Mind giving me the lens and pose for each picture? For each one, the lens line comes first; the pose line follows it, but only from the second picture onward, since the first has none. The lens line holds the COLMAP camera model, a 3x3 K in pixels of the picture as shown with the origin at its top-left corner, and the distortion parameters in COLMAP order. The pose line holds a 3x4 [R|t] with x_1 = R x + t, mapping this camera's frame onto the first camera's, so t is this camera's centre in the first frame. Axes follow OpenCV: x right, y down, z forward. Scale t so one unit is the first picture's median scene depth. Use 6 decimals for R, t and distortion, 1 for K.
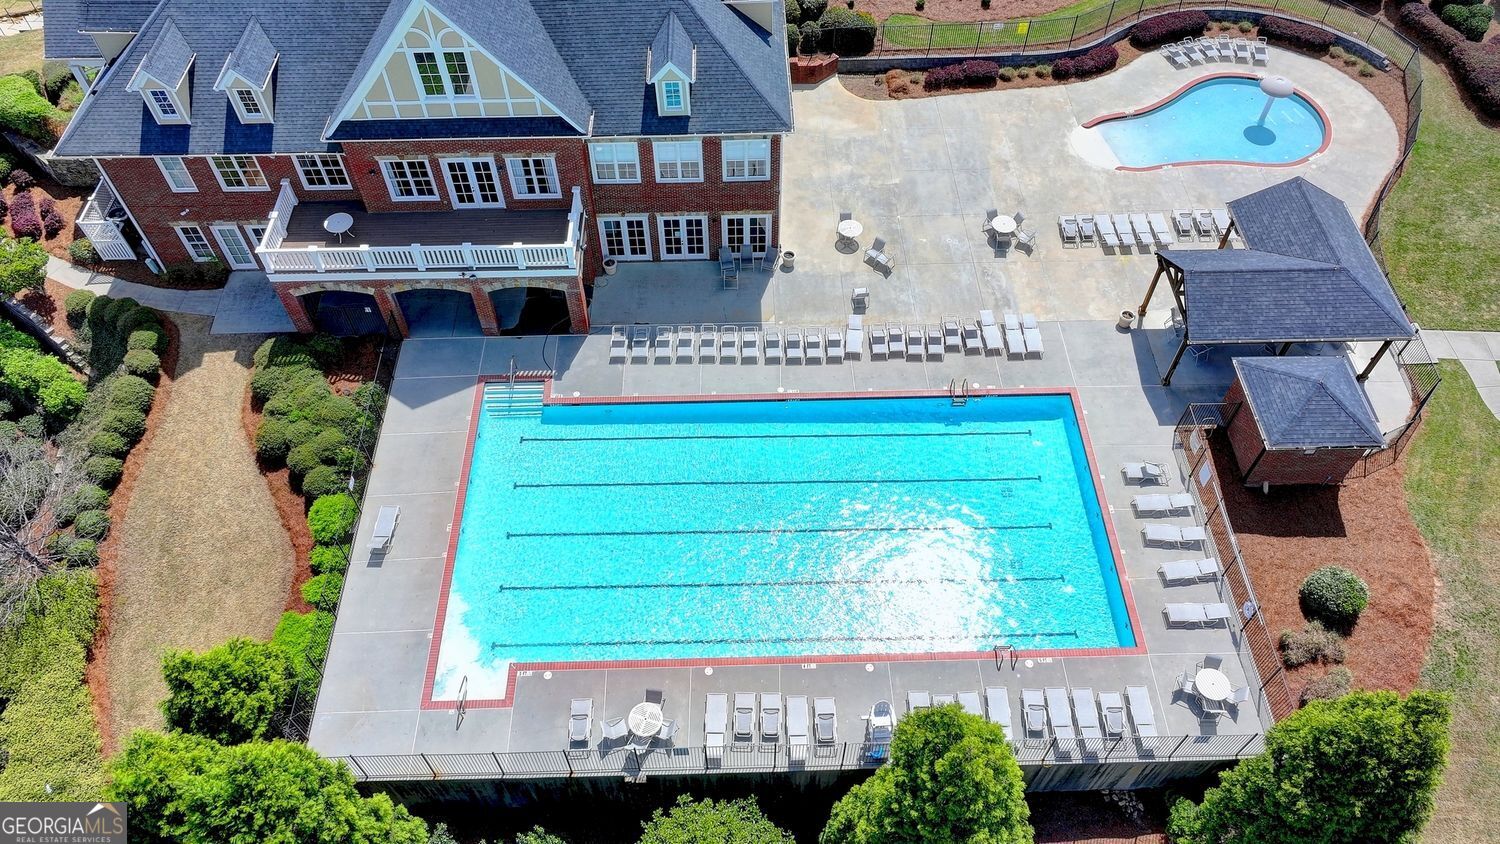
lens RADIAL K [[1049.9, 0, 758.7], [0, 1049.9, 418.1], [0, 0, 1]] dist [0.008007, 0.001076]
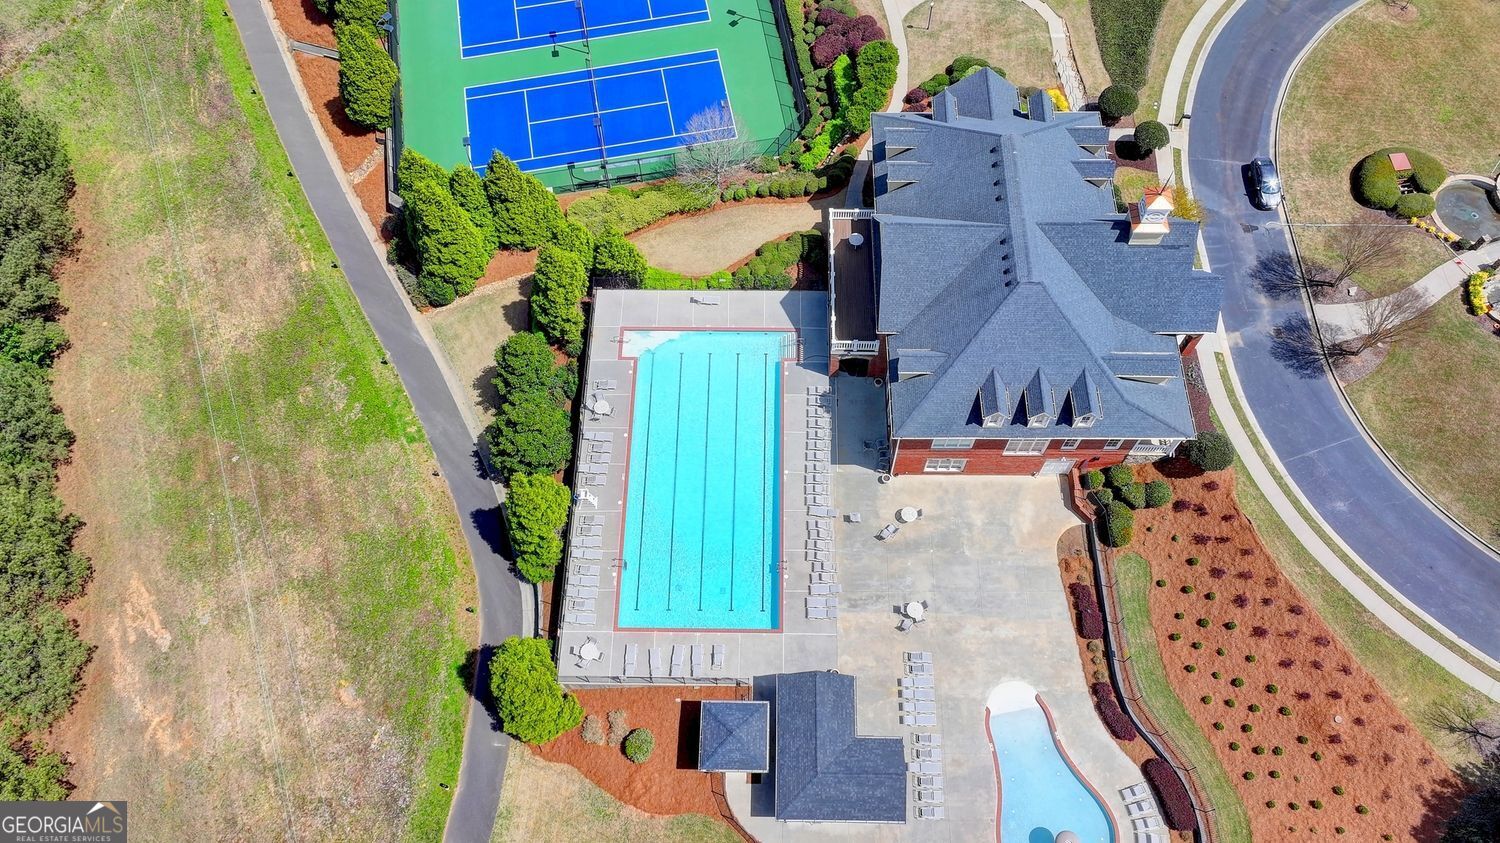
lens RADIAL K [[1049.9, 0, 758.7], [0, 1049.9, 417.6], [0, 0, 1]] dist [0.008007, 0.001076]
pose [[-0.045725, 0.893175, -0.447378, 0.753131], [-0.780228, 0.247737, 0.574344, -1.057952], [0.623822, 0.375318, 0.685553, -0.305261]]
